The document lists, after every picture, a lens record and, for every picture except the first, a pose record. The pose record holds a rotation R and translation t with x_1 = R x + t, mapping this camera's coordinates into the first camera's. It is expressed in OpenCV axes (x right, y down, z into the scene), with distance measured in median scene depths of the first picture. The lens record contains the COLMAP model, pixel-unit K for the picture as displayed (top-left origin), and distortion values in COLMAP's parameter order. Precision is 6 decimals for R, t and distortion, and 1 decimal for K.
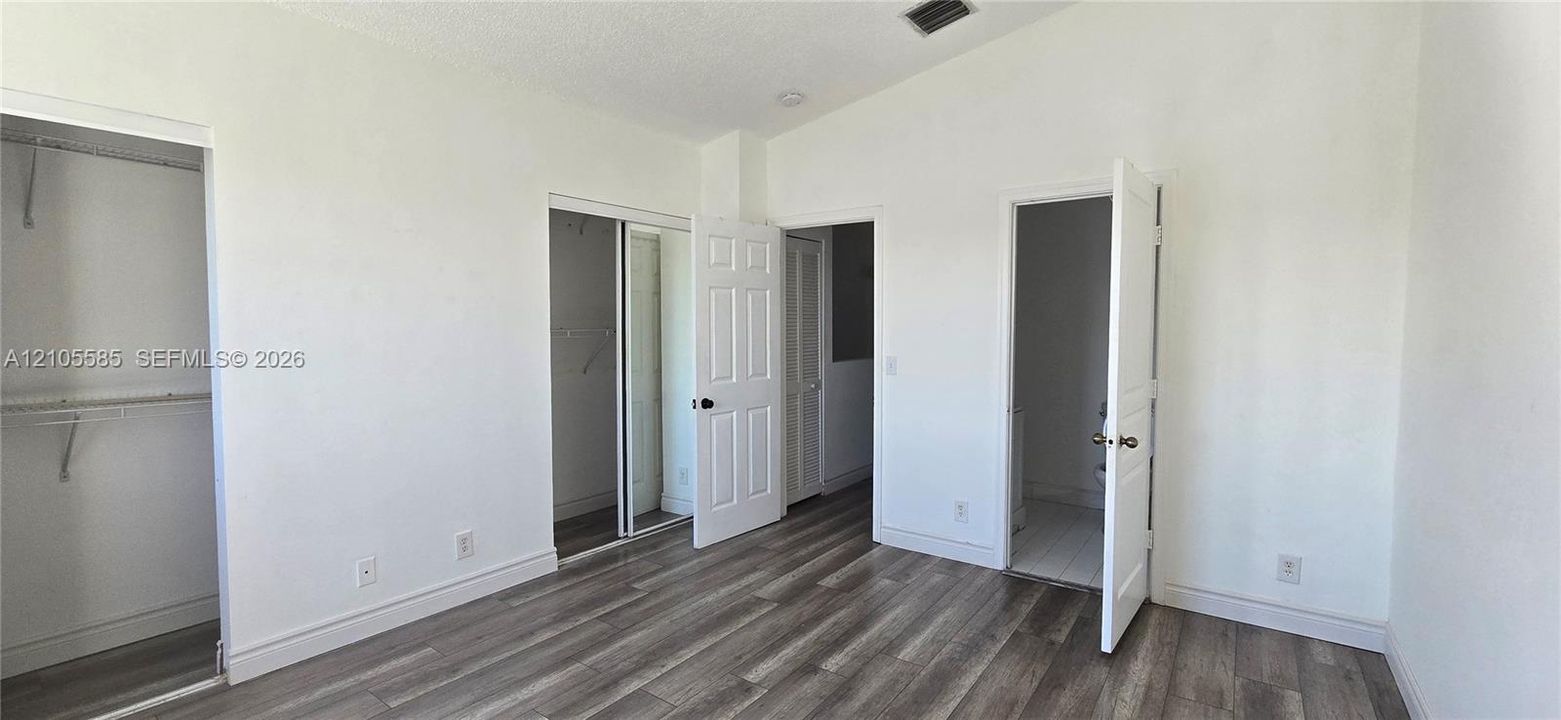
lens RADIAL K [[652.6, 0, 780.5], [0, 652.6, 360.0], [0, 0, 1]] dist [0.001957, 0.000242]
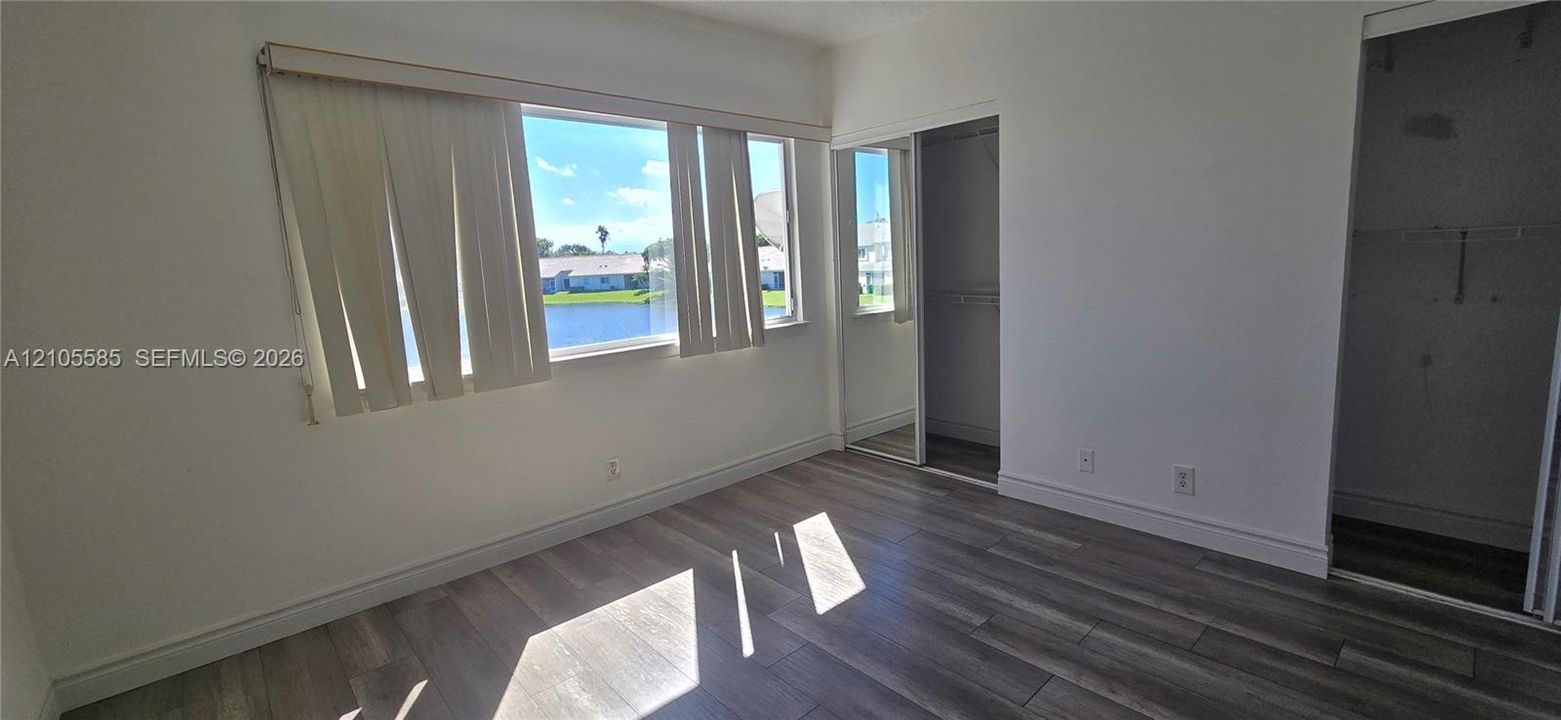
lens RADIAL K [[652.6, 0, 780.5], [0, 652.6, 360.0], [0, 0, 1]] dist [0.001957, 0.000242]
pose [[-0.219128, 0.168266, -0.961077, 0.496007], [0.003529, 0.985147, 0.171676, -0.038110], [0.975690, 0.034227, -0.216467, 0.670527]]
